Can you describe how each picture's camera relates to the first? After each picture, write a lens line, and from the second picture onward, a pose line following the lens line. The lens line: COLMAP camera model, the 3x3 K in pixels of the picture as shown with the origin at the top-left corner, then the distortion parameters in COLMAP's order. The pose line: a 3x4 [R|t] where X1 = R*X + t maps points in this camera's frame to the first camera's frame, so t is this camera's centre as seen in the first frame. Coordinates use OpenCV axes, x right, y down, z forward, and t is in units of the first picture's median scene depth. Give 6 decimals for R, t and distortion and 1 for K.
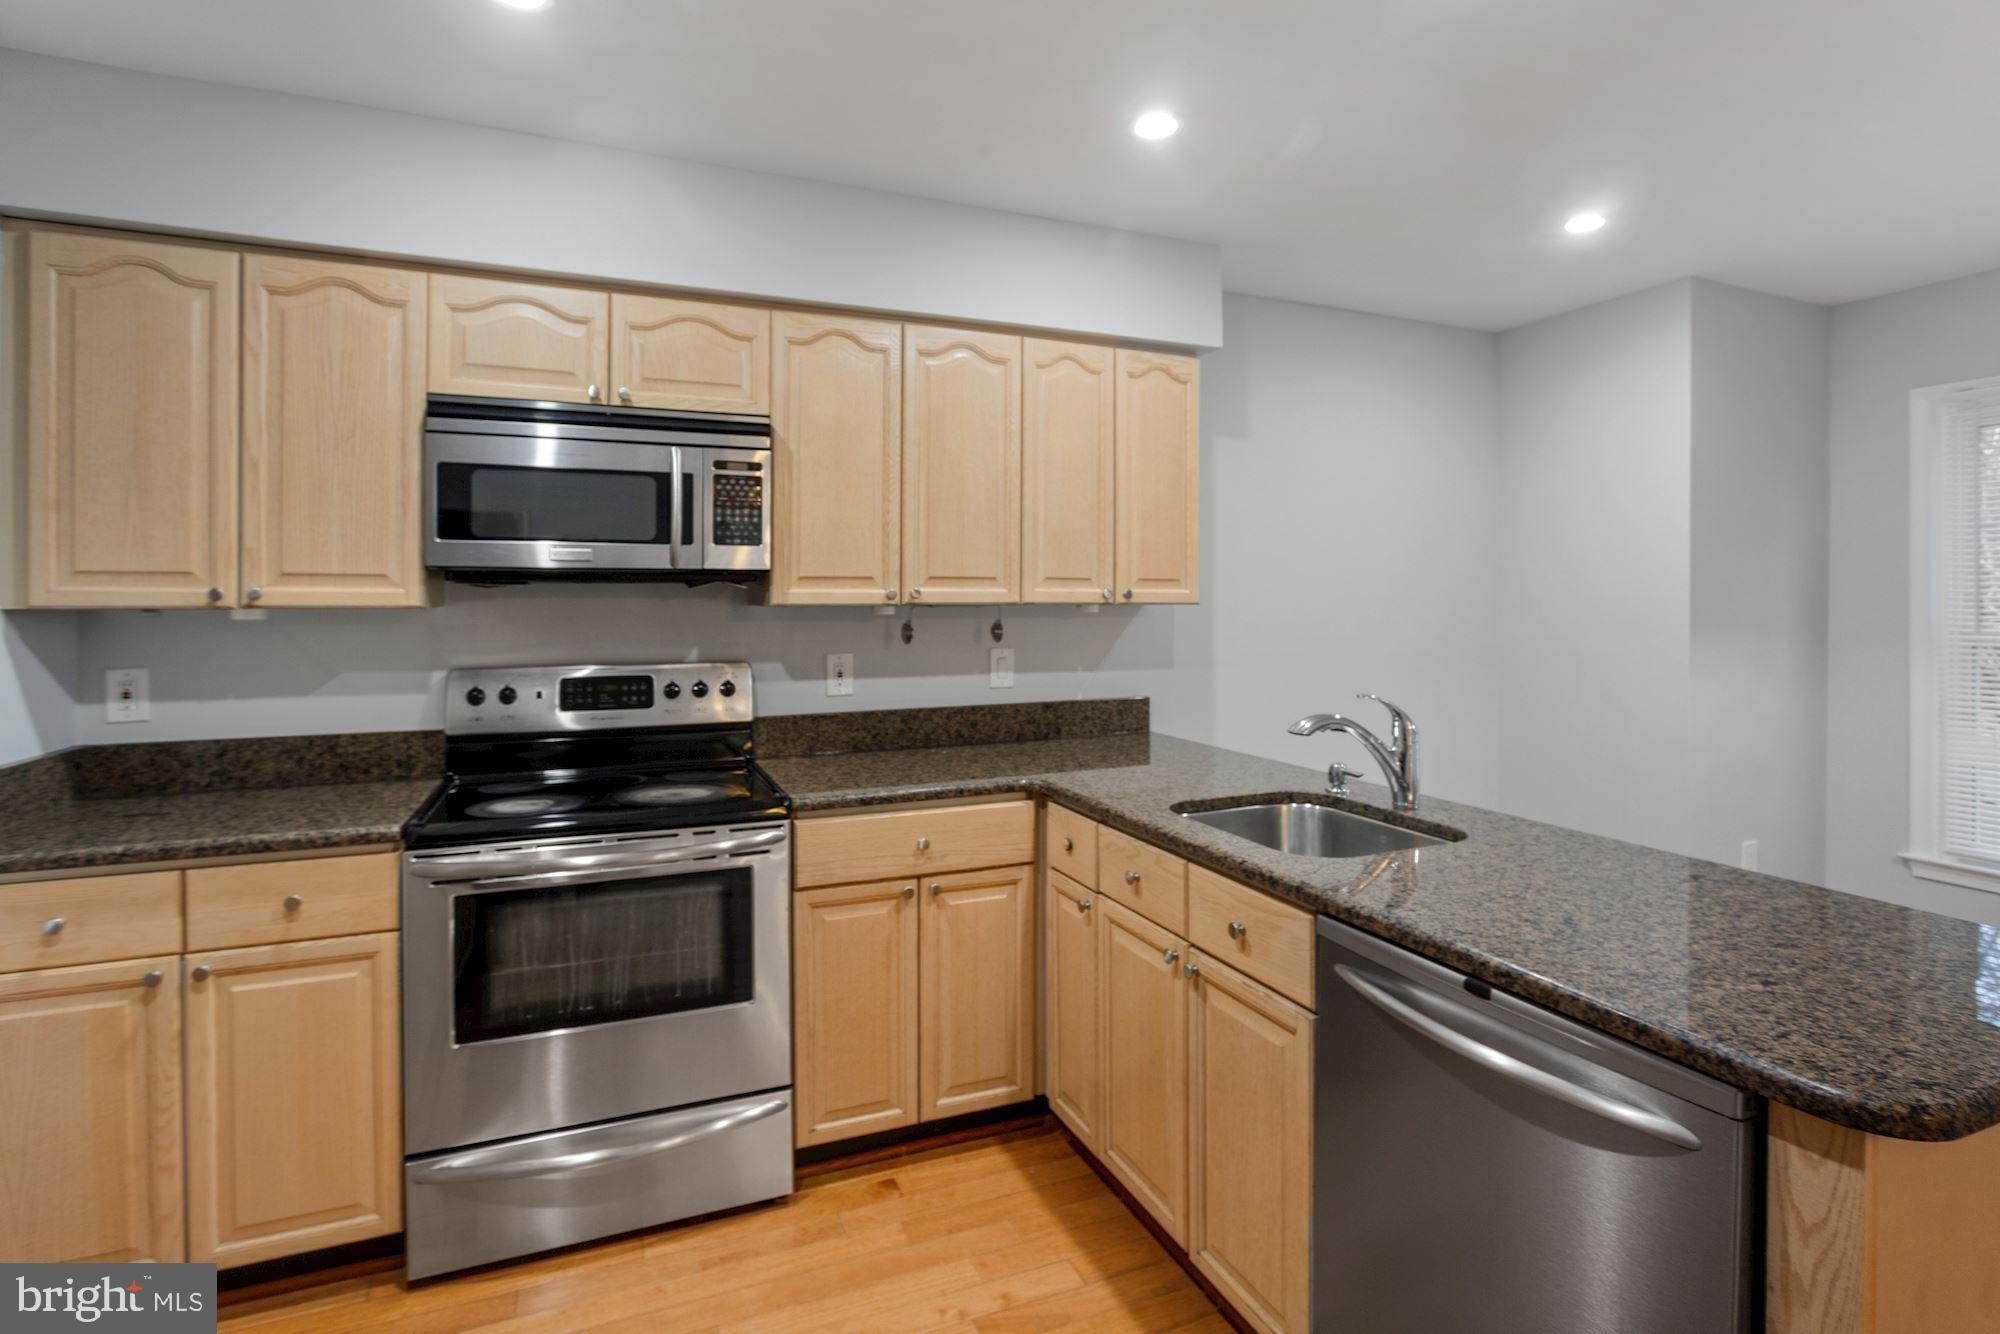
lens RADIAL K [[964.6, 0, 994.1], [0, 964.6, 601.3], [0, 0, 1]] dist [-0.022354, 0.006838]
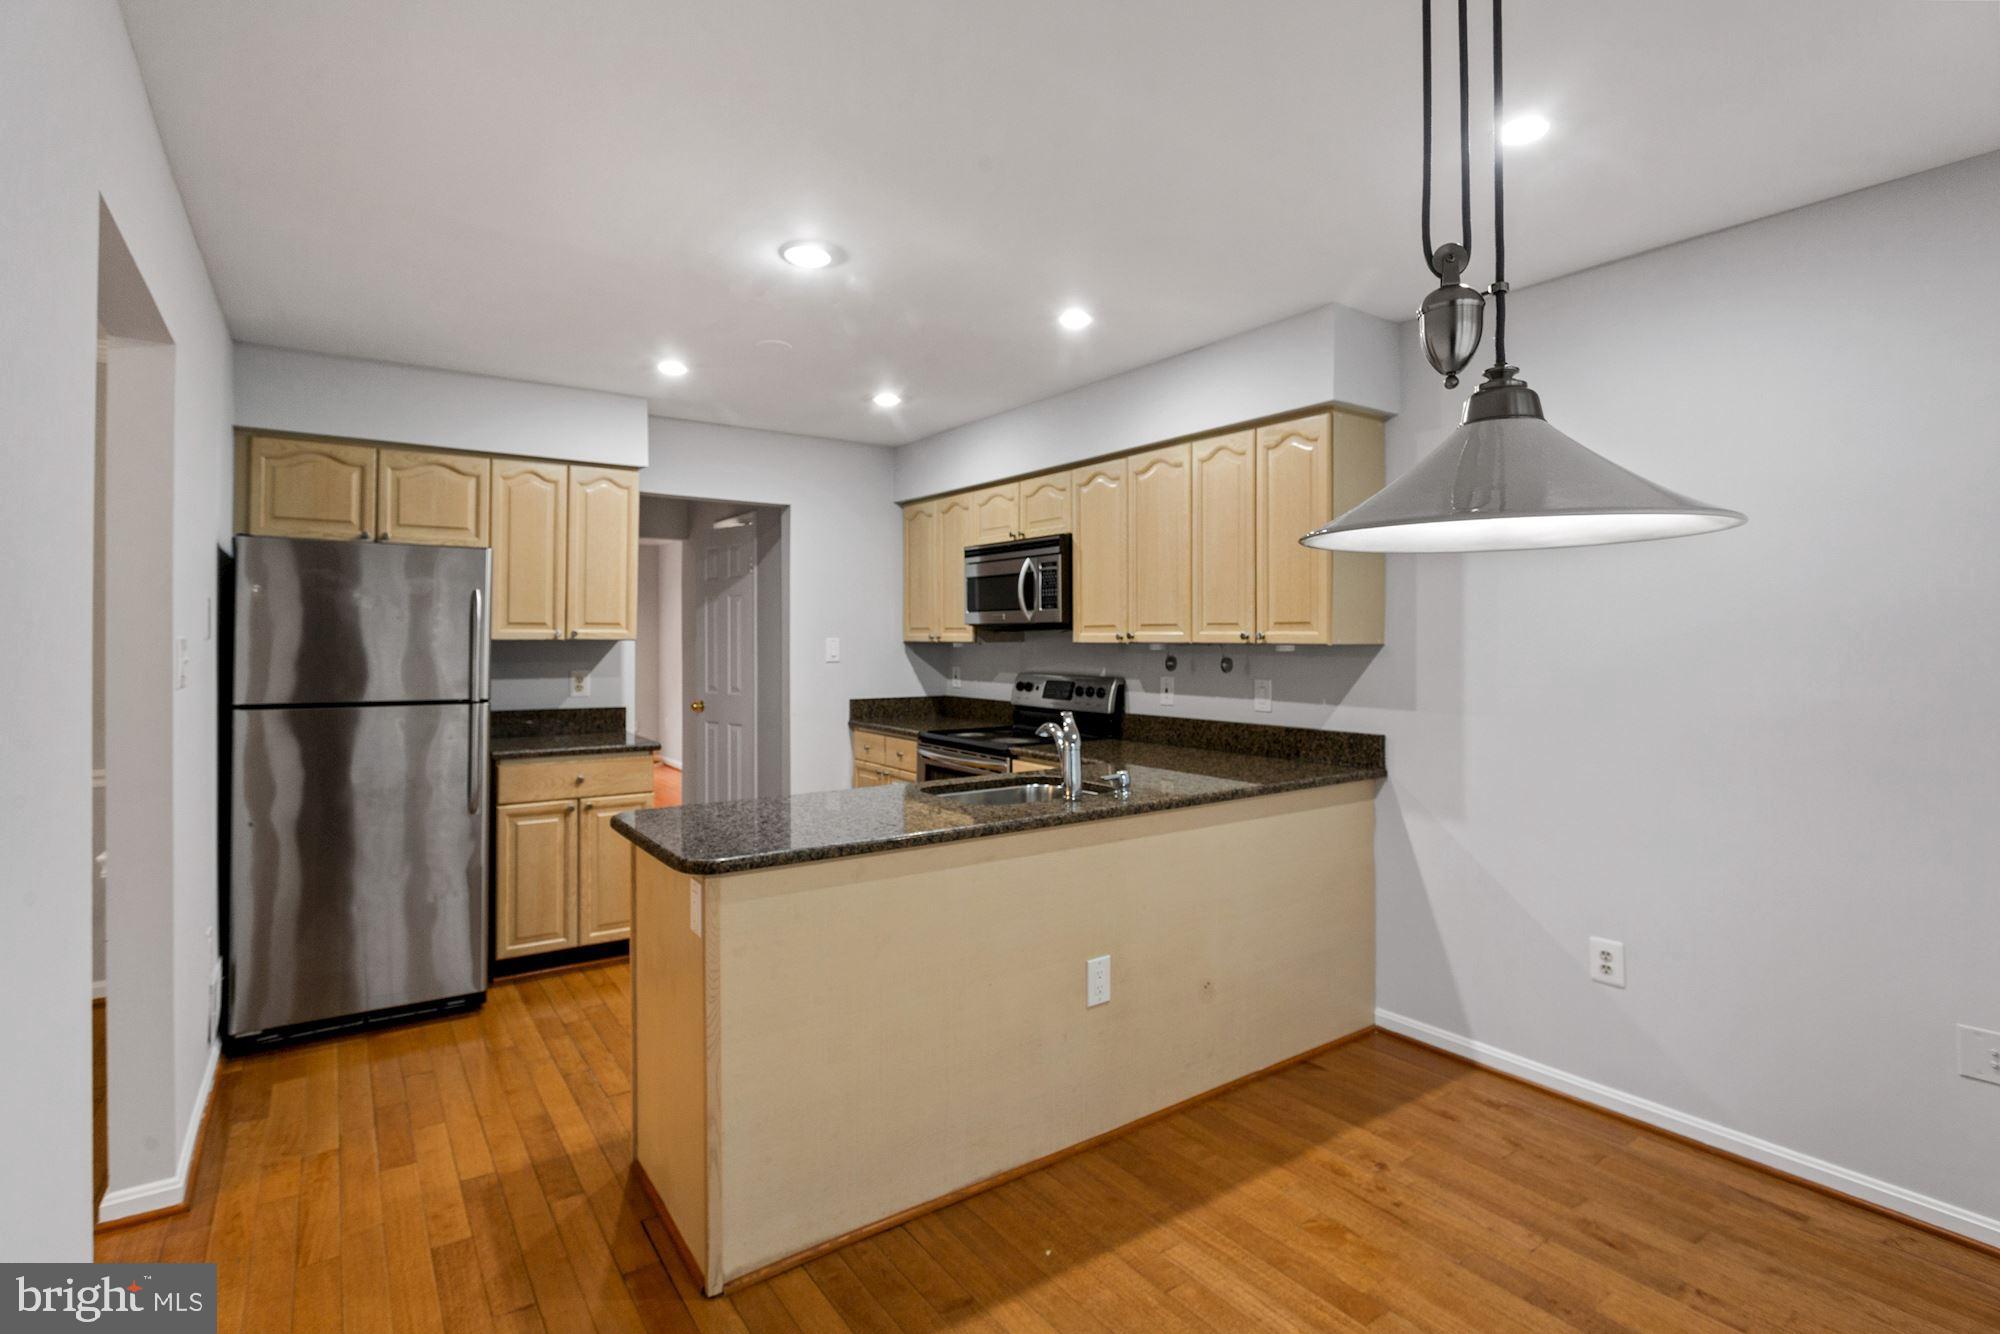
lens RADIAL K [[964.6, 0, 1011.4], [0, 964.6, 622.3], [0, 0, 1]] dist [-0.022354, 0.006838]
pose [[0.225334, -0.012327, -0.974204, 1.468692], [0.000870, 0.999922, -0.012451, -0.011667], [0.974281, 0.001958, 0.225327, 0.532169]]
